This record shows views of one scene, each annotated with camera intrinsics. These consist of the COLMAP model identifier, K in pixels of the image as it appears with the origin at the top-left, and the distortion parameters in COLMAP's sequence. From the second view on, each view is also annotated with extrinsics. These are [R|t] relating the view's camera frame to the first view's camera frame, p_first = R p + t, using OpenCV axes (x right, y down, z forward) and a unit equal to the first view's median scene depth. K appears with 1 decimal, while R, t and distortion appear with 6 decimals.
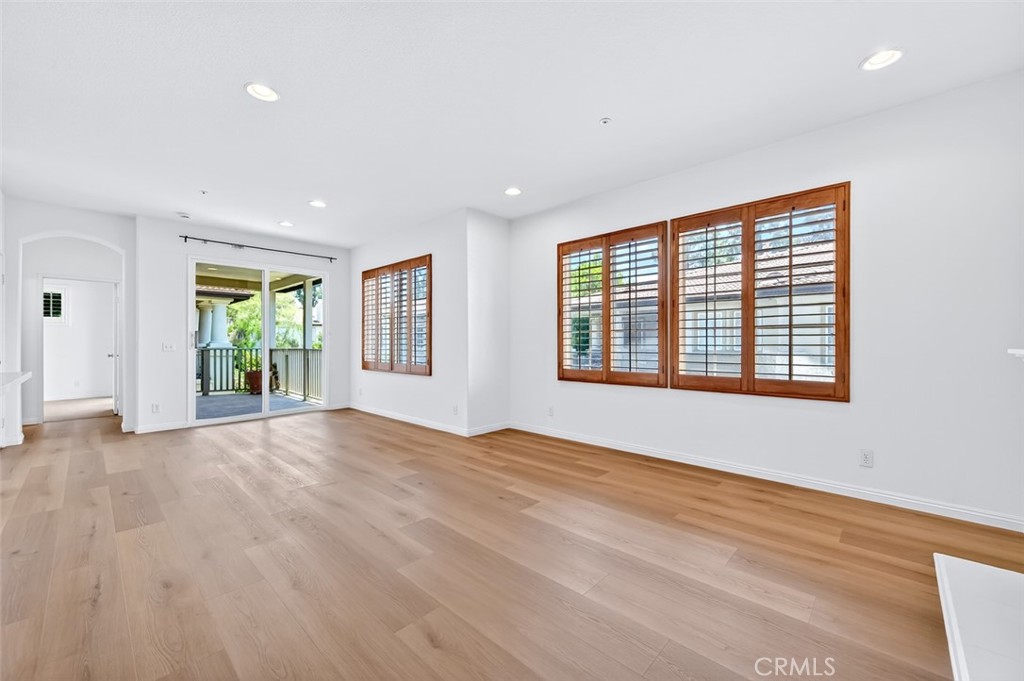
lens RADIAL K [[402.2, 0, 513.2], [0, 402.2, 345.9], [0, 0, 1]] dist [0.004200, 0.000205]
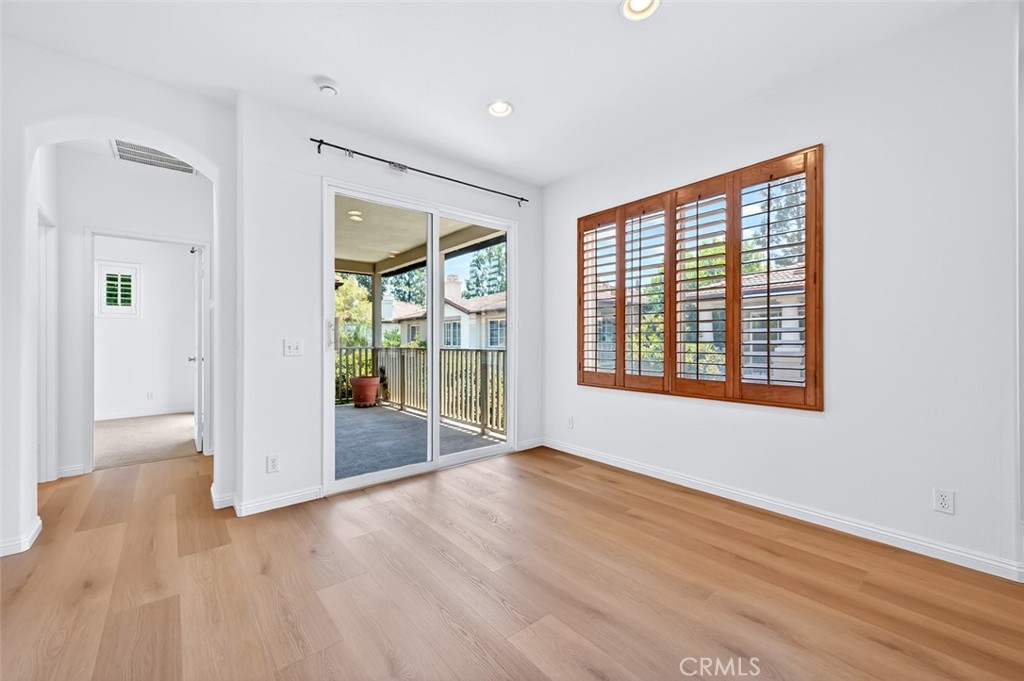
lens RADIAL K [[407.8, 0, 512.0], [0, 407.8, 342.8], [0, 0, 1]] dist [0.017700, 0.000011]
pose [[0.992935, -0.000880, -0.118658, -0.553602], [0.000614, 0.999997, -0.002274, -0.002170], [0.118659, 0.002185, 0.992933, 0.547184]]
